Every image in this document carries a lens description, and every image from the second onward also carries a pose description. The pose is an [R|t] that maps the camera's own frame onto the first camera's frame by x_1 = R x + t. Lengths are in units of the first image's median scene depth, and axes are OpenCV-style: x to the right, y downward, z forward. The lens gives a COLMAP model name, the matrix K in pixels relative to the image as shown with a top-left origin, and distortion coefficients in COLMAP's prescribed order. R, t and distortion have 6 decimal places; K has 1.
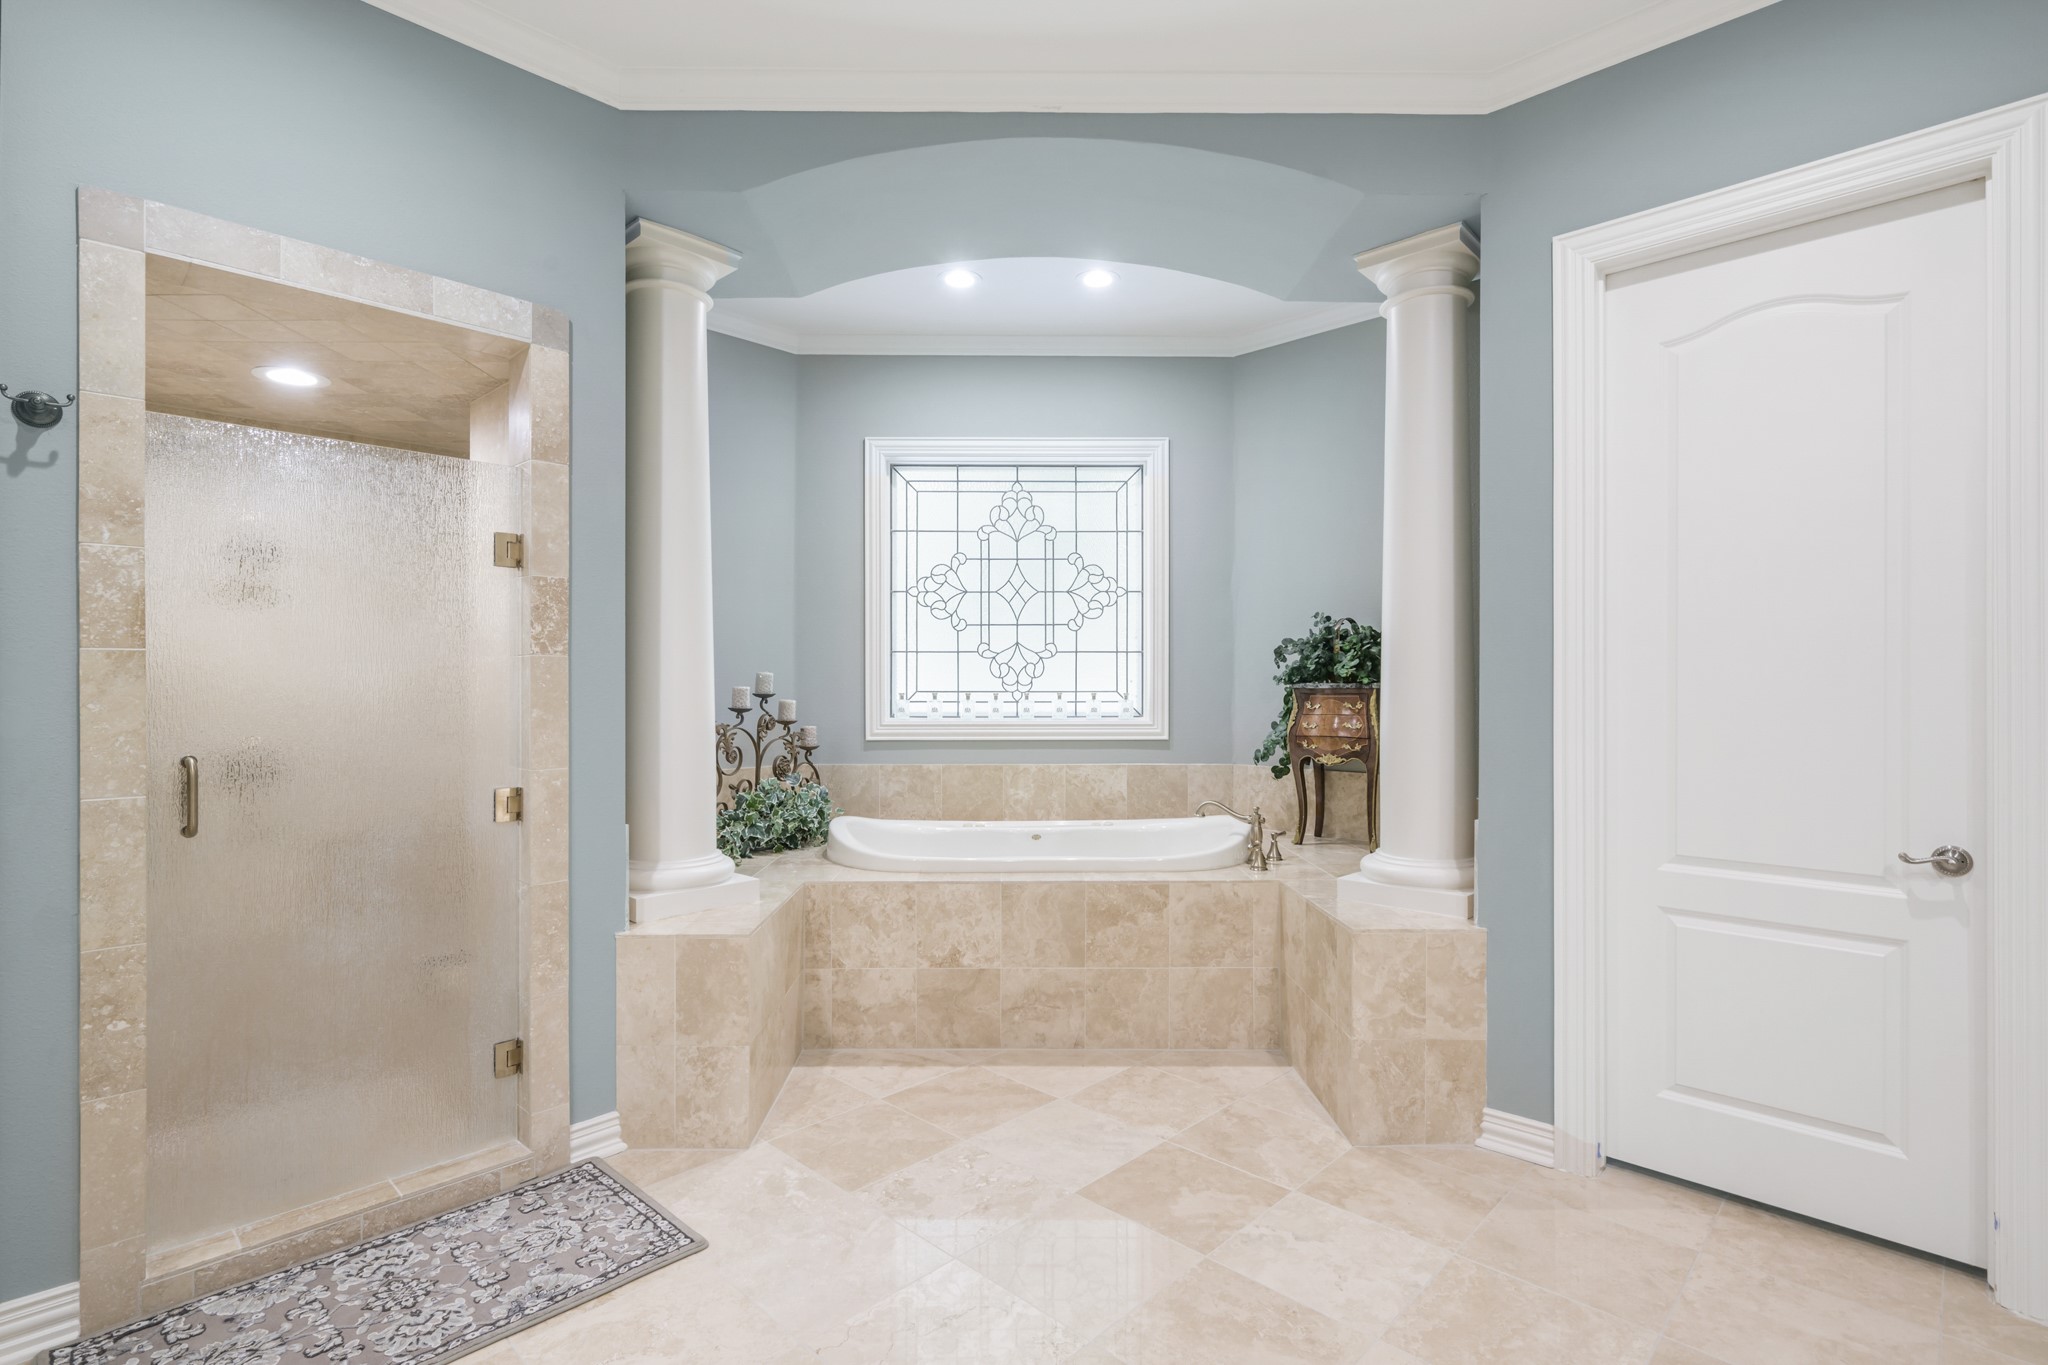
lens RADIAL K [[987.5, 0, 1025.3], [0, 987.5, 680.6], [0, 0, 1]] dist [0.003502, 0.001868]
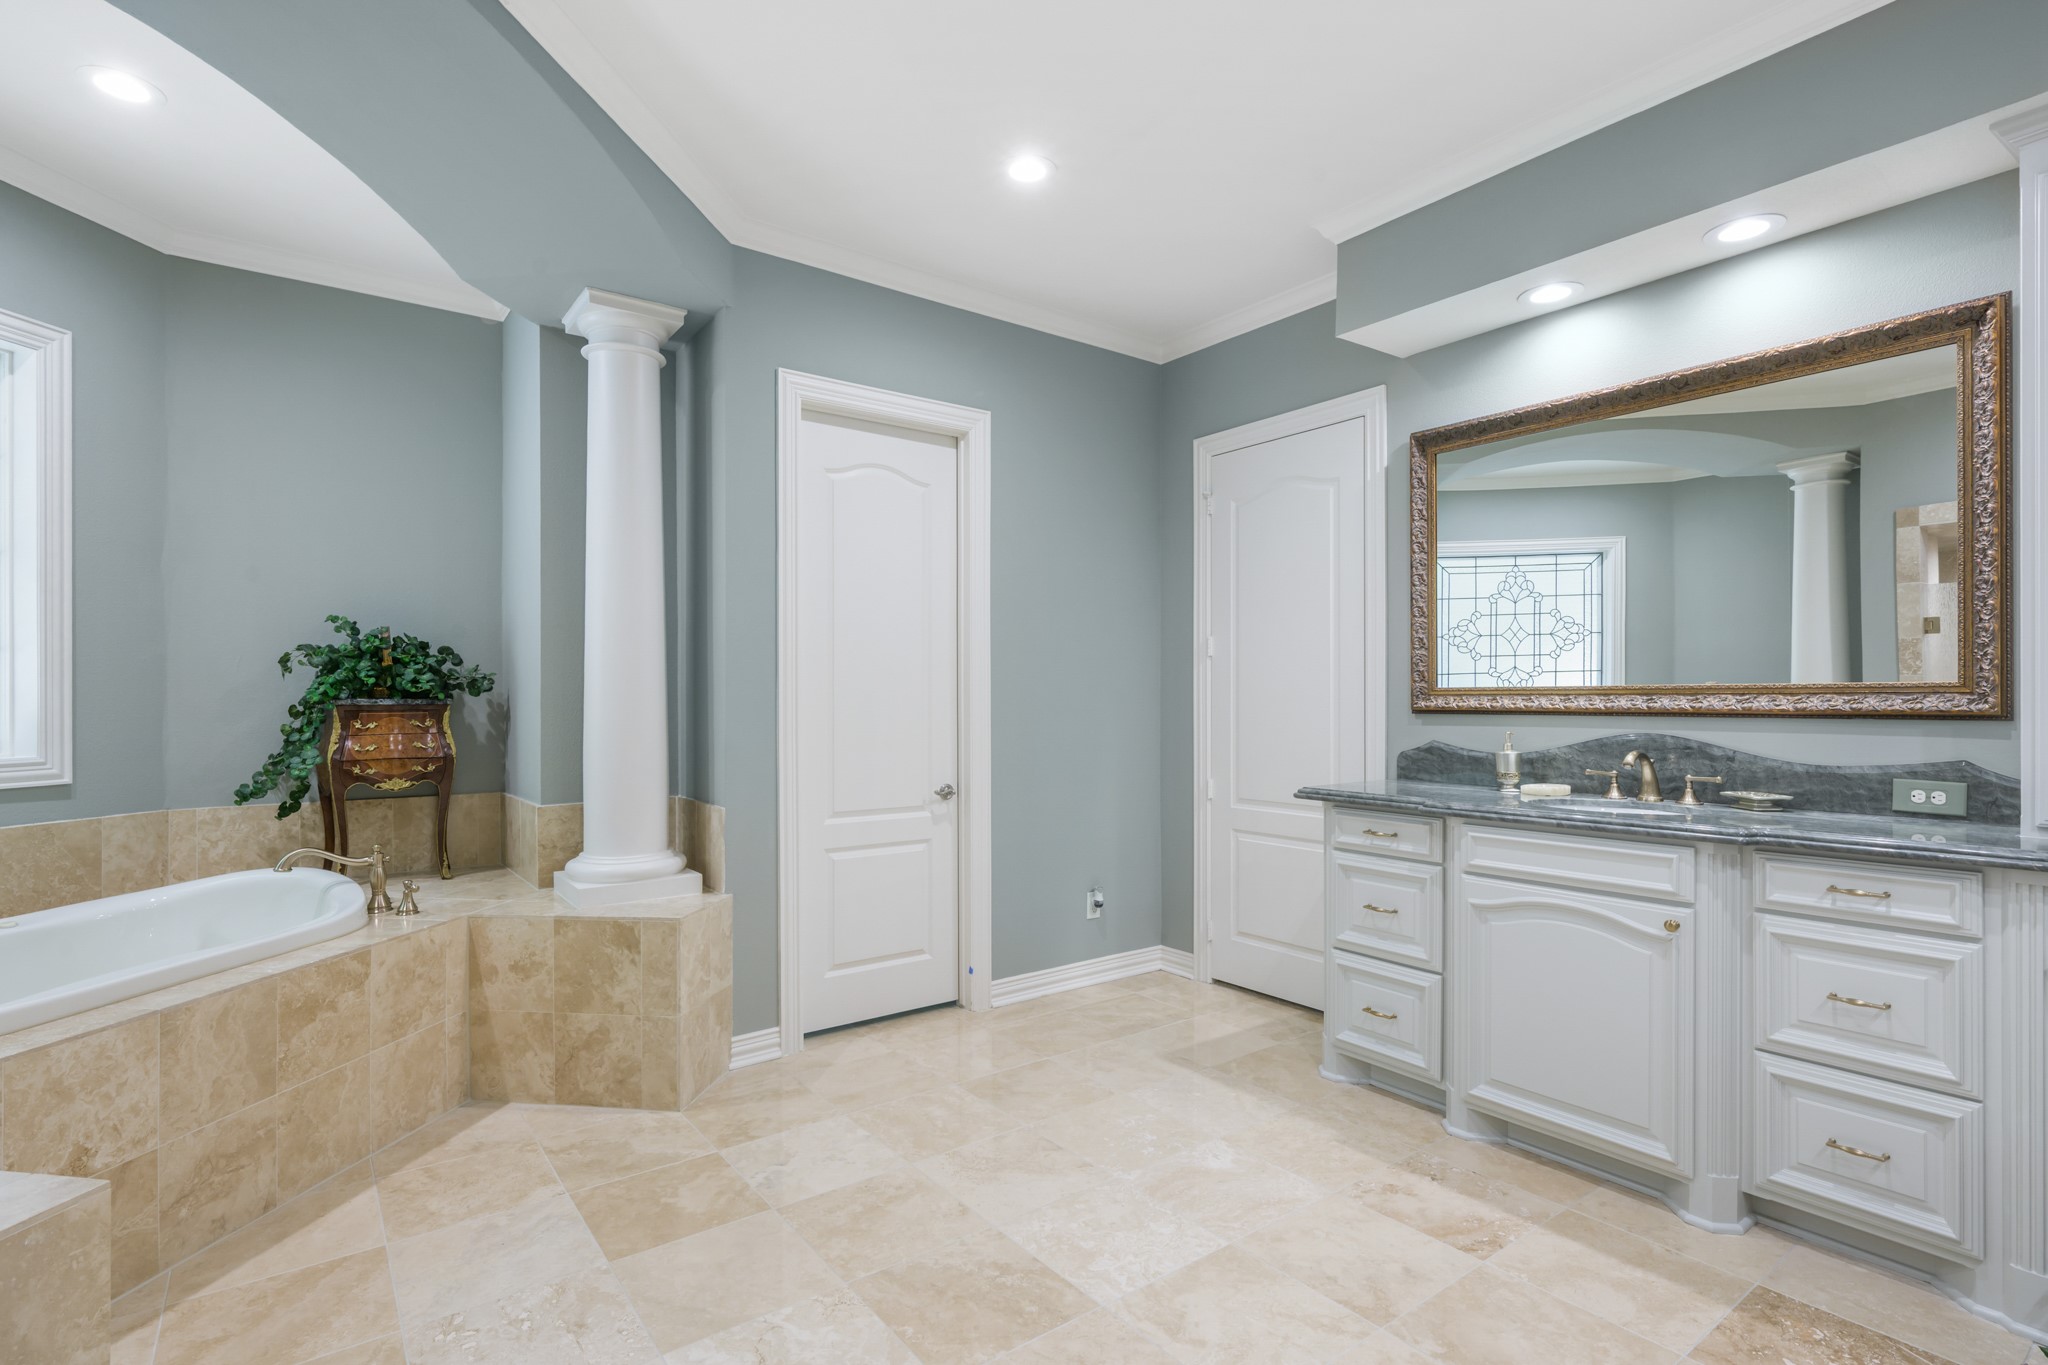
lens RADIAL K [[987.5, 0, 1026.1], [0, 987.5, 693.0], [0, 0, 1]] dist [0.003502, 0.001868]
pose [[0.158843, 0.005154, 0.987290, -0.566647], [-0.000292, 0.999987, -0.005173, 0.002156], [-0.987304, 0.000534, 0.158842, 0.346315]]
